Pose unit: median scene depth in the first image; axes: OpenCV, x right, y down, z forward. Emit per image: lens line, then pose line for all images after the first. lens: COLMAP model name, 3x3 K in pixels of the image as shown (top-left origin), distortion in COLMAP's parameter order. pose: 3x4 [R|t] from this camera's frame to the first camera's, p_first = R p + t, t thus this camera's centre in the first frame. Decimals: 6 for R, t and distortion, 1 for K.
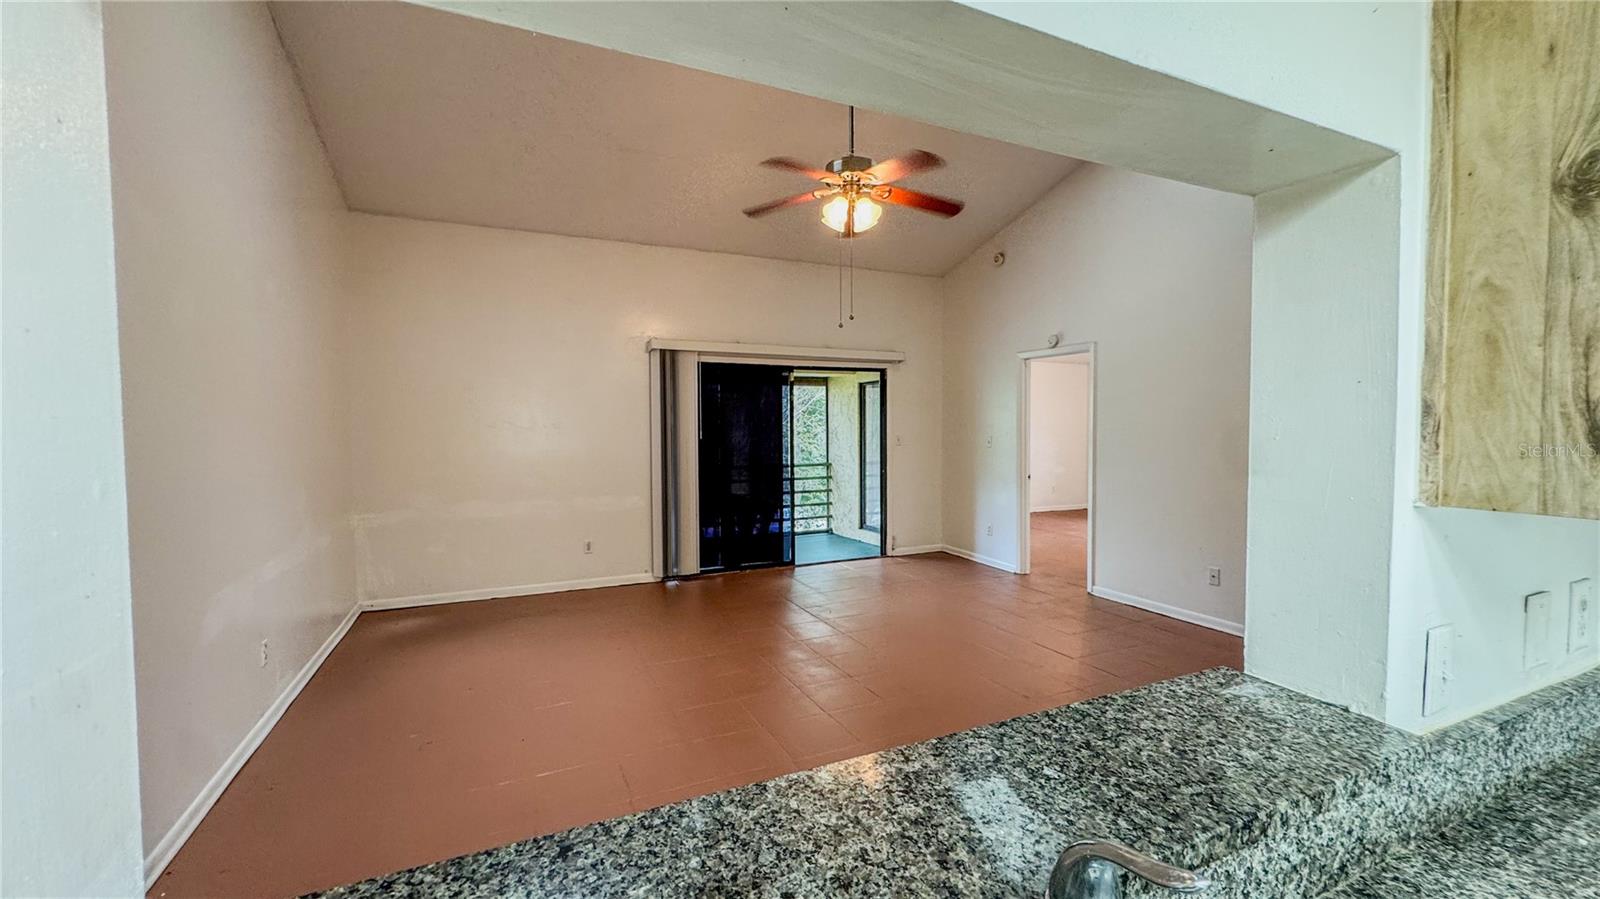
lens RADIAL K [[644.2, 0, 800.0], [0, 644.2, 449.5], [0, 0, 1]] dist [-0.003808, -0.000410]
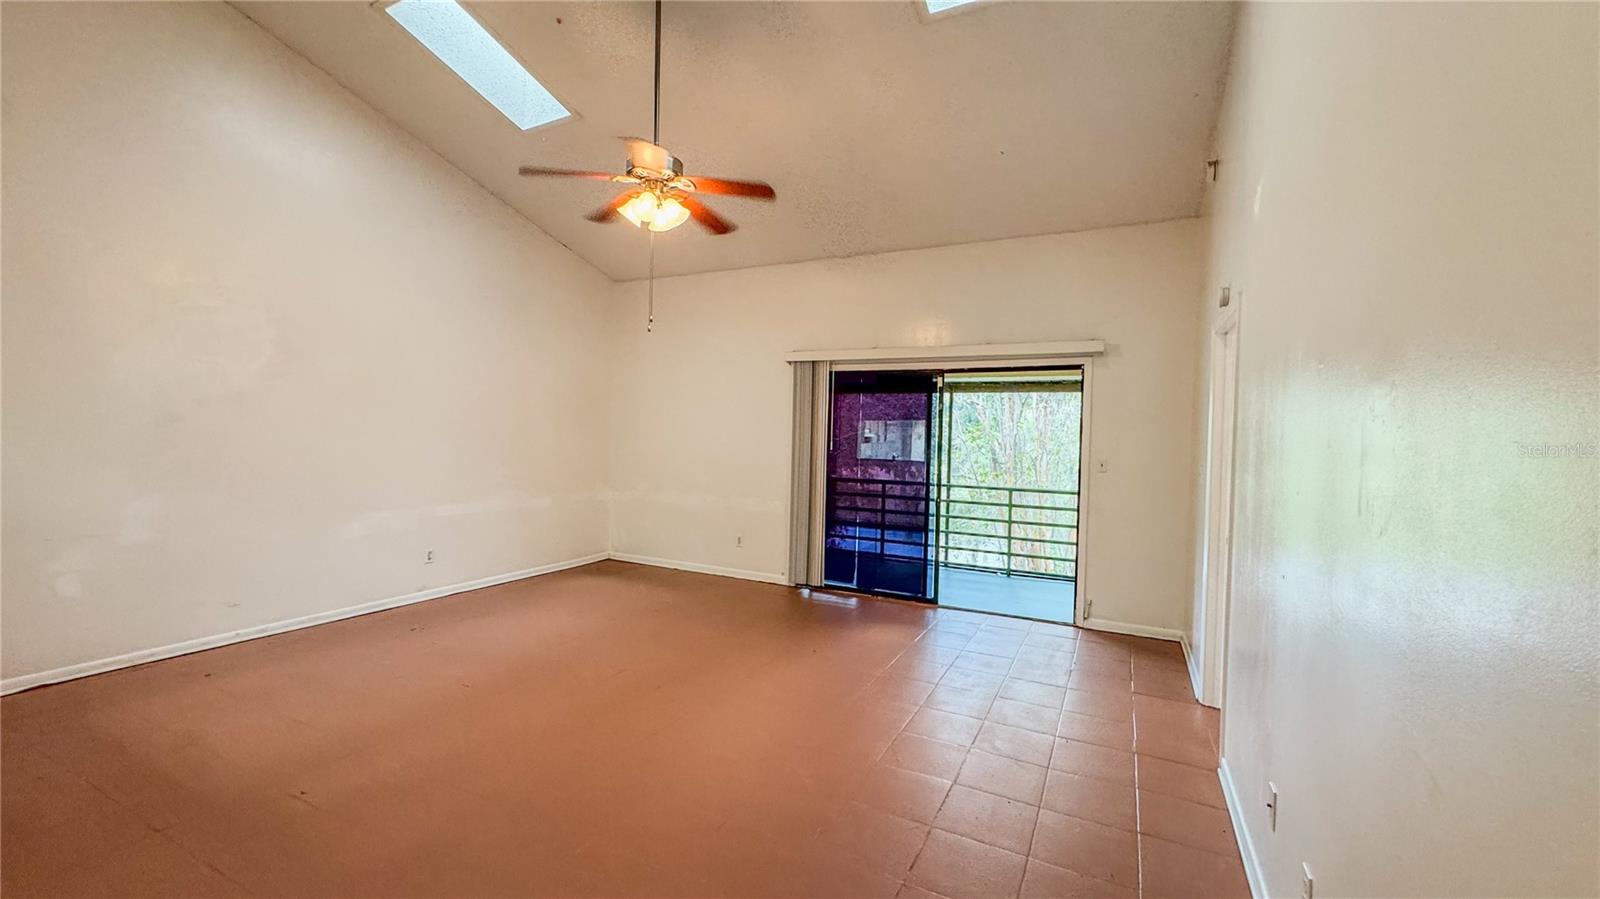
lens RADIAL K [[644.2, 0, 800.0], [0, 644.2, 449.5], [0, 0, 1]] dist [-0.003808, -0.000410]
pose [[0.613545, 0.039361, -0.788678, 0.547831], [-0.054024, 0.998509, 0.007806, -0.020798], [0.787810, 0.037818, 0.614756, 0.334919]]
